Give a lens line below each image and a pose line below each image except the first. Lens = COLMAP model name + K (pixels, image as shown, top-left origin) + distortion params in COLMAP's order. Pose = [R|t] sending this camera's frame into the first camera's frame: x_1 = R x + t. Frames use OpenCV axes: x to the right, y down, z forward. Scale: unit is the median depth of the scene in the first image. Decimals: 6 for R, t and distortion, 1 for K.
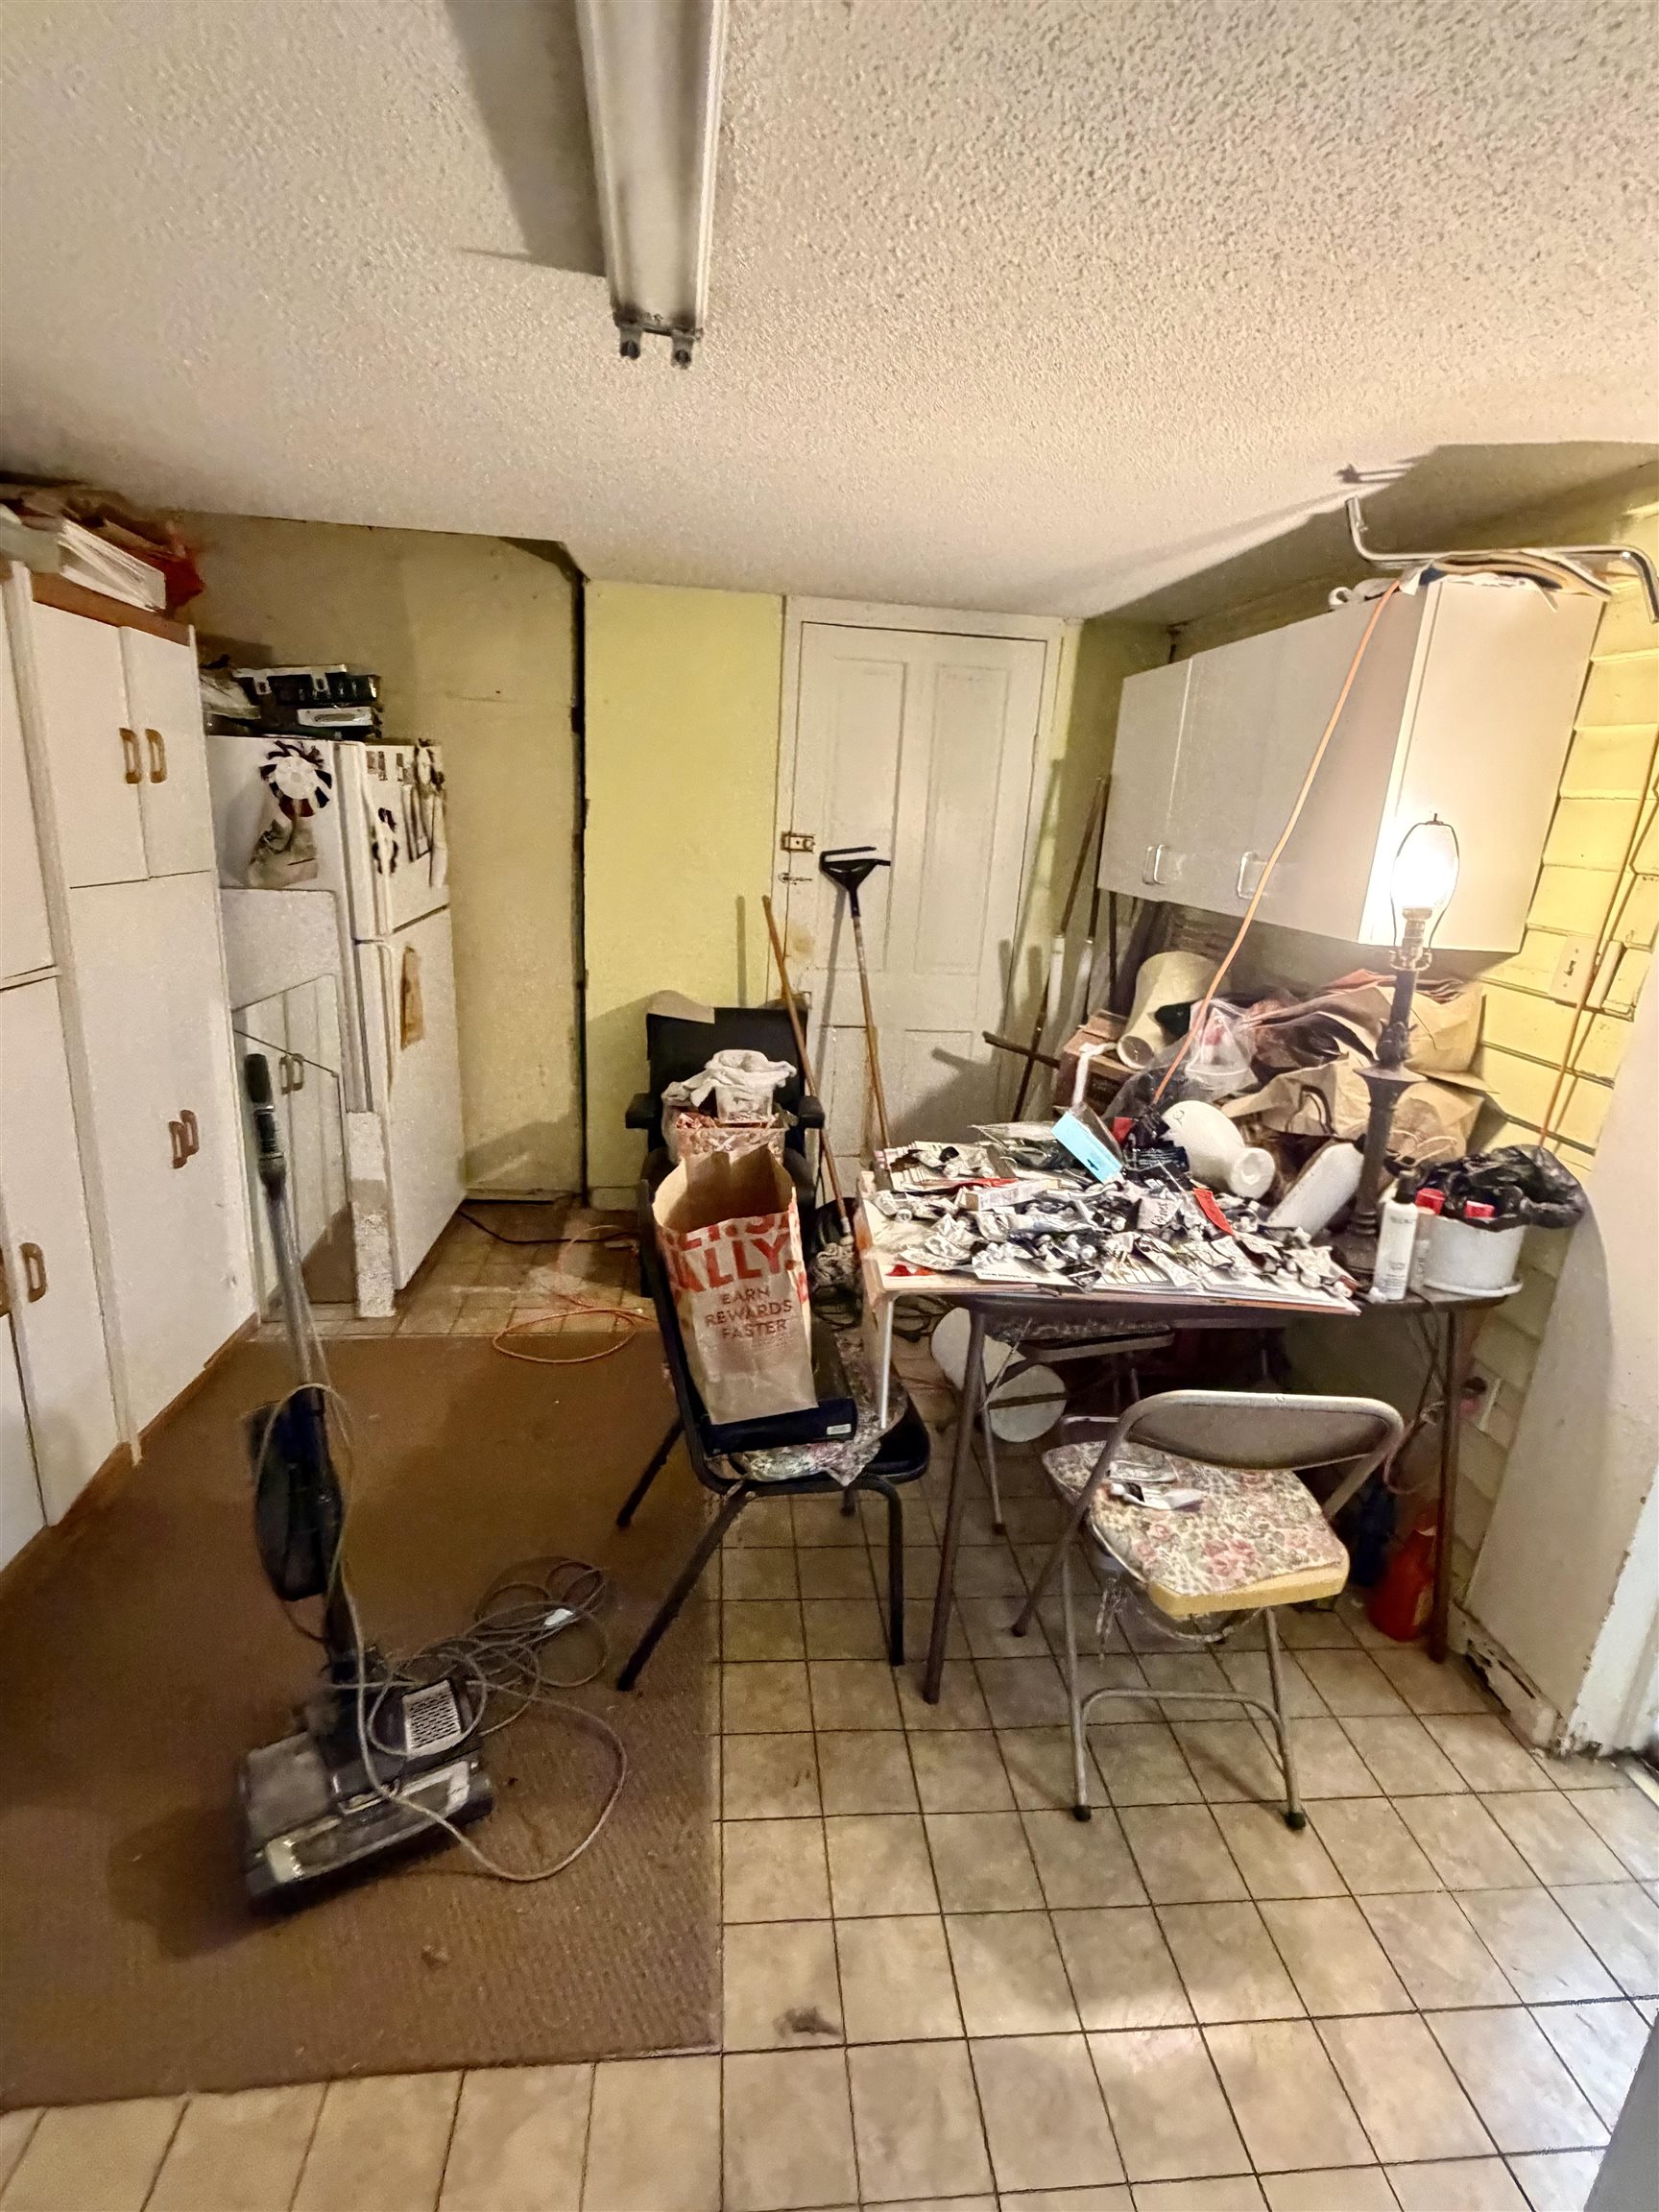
lens RADIAL K [[1043.1, 0, 826.9], [0, 1043.1, 1112.4], [0, 0, 1]] dist [0.002150, 0.000552]
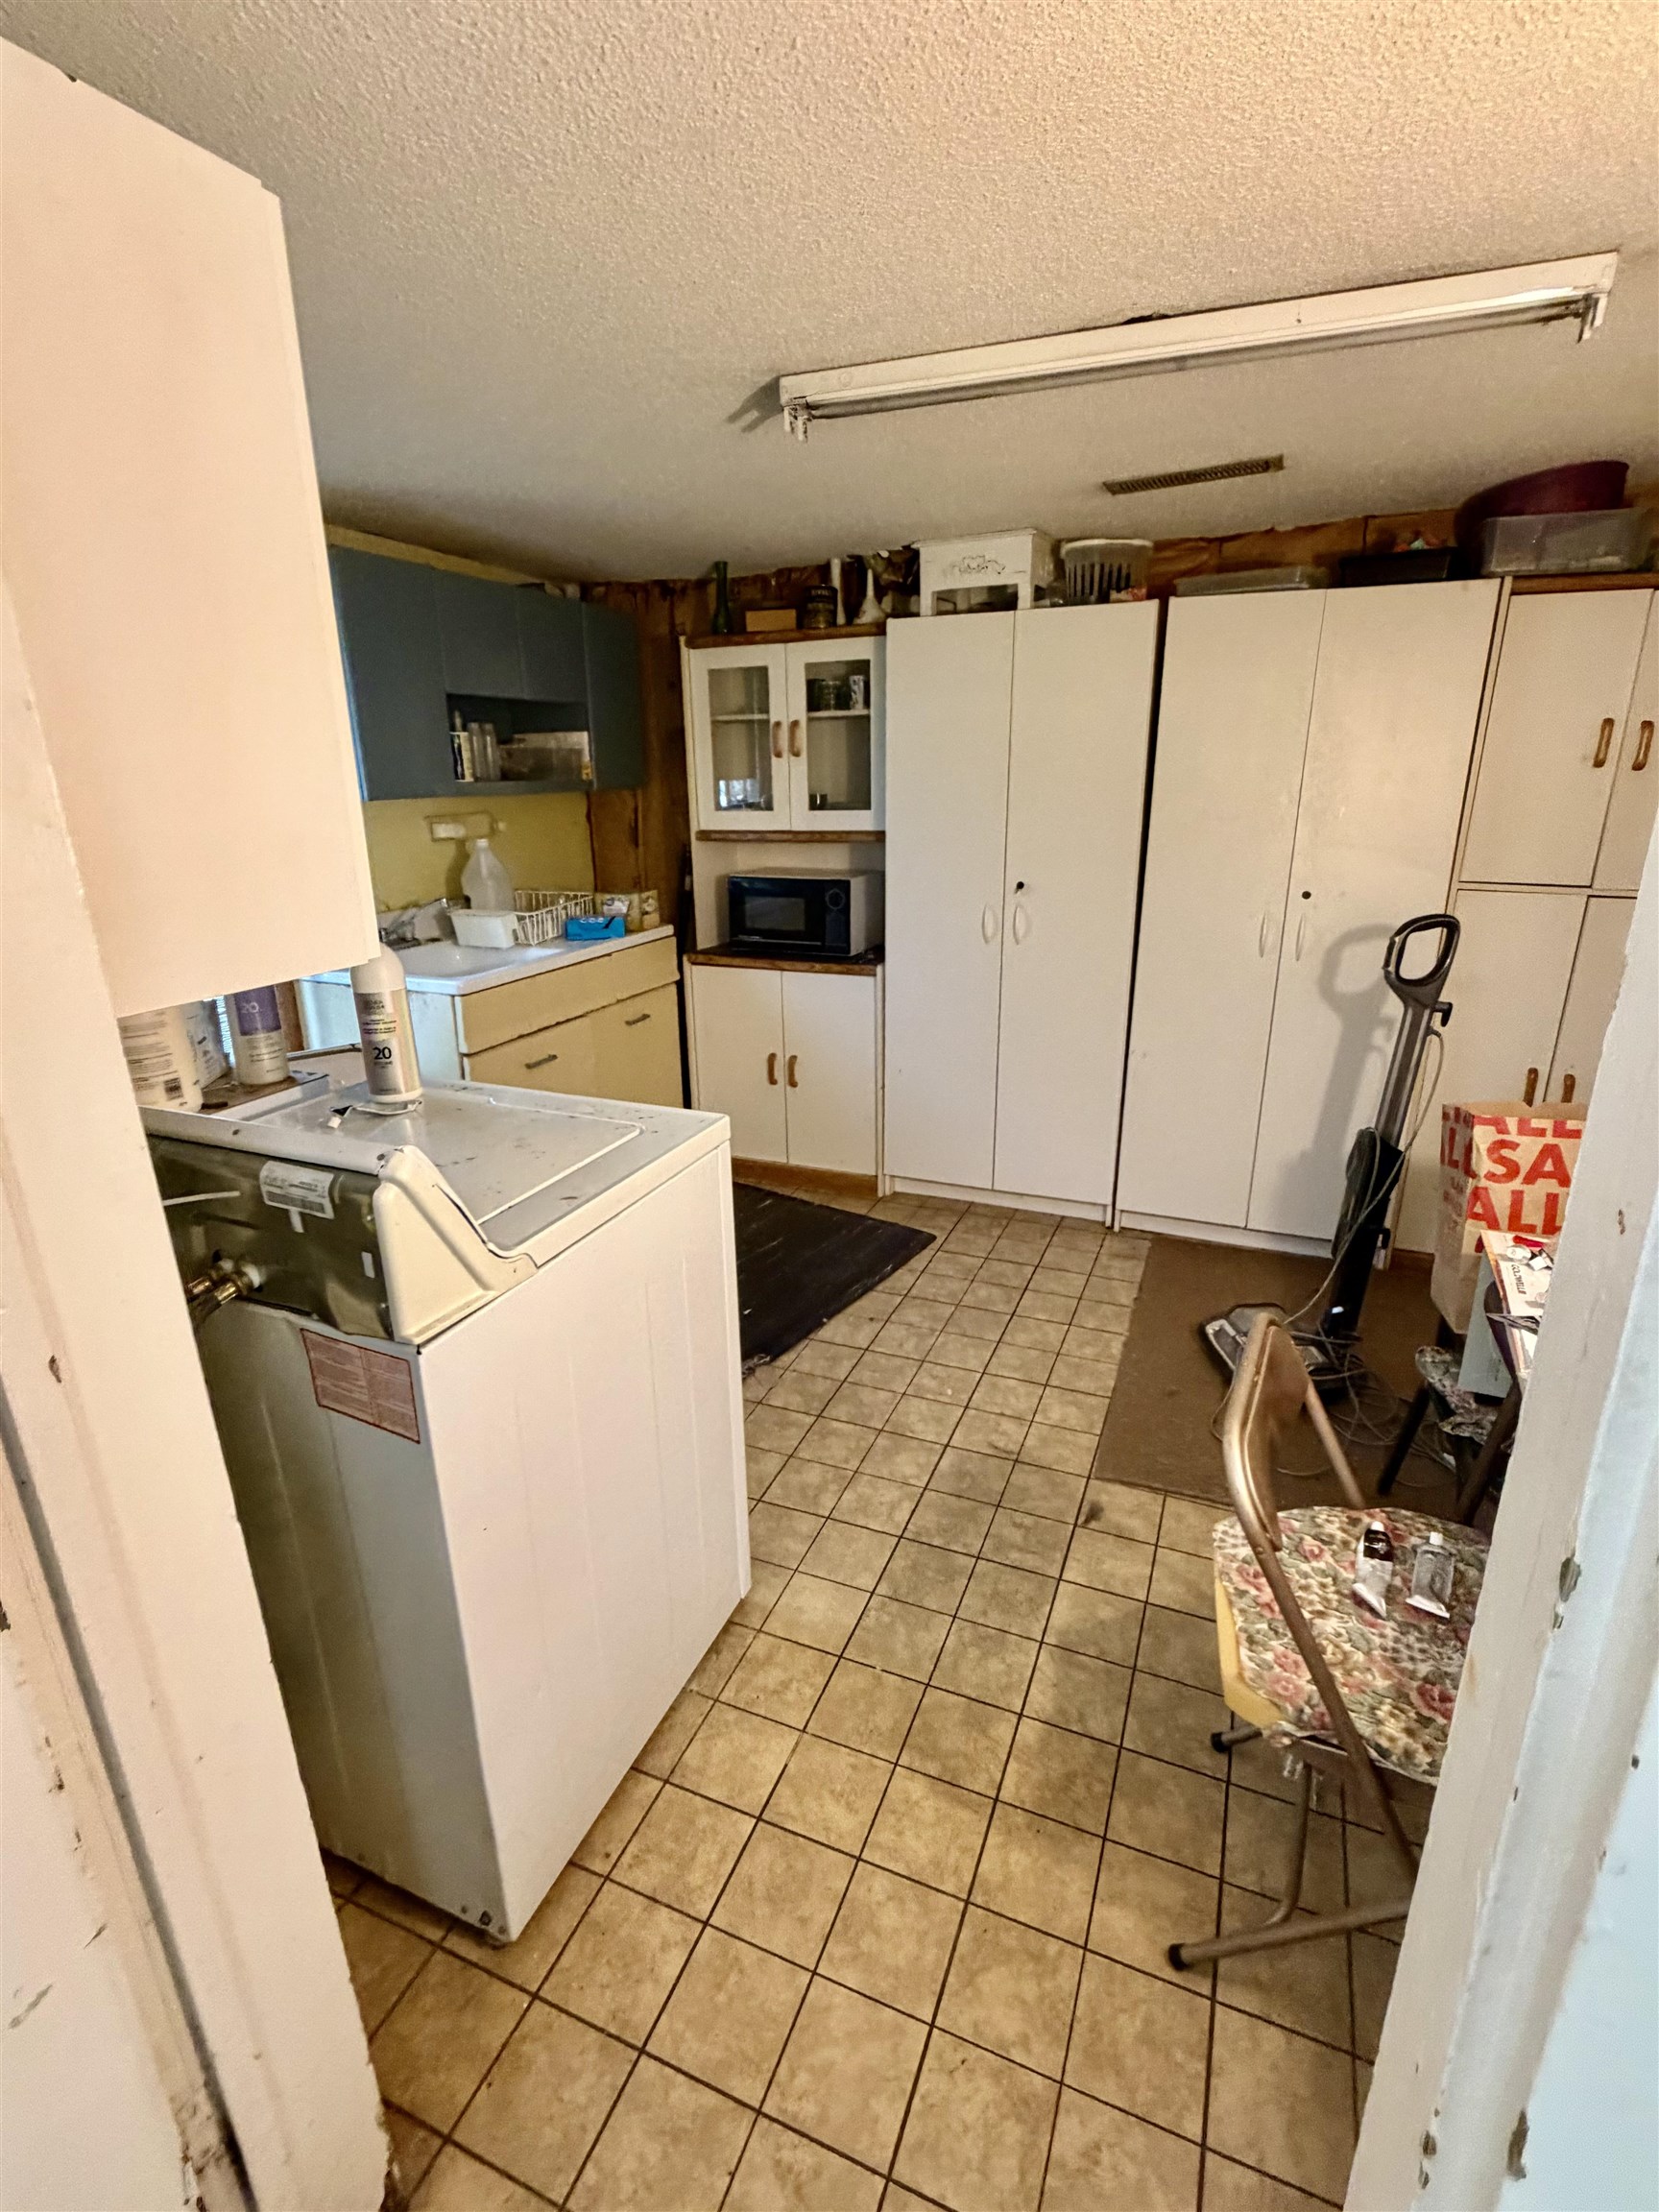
lens RADIAL K [[1043.1, 0, 833.9], [0, 1043.1, 1108.1], [0, 0, 1]] dist [0.002150, 0.000552]
pose [[-0.467688, 0.226198, -0.854460, 1.349098], [-0.260737, 0.888378, 0.377891, -0.153275], [0.844561, 0.399524, -0.356506, 0.982487]]
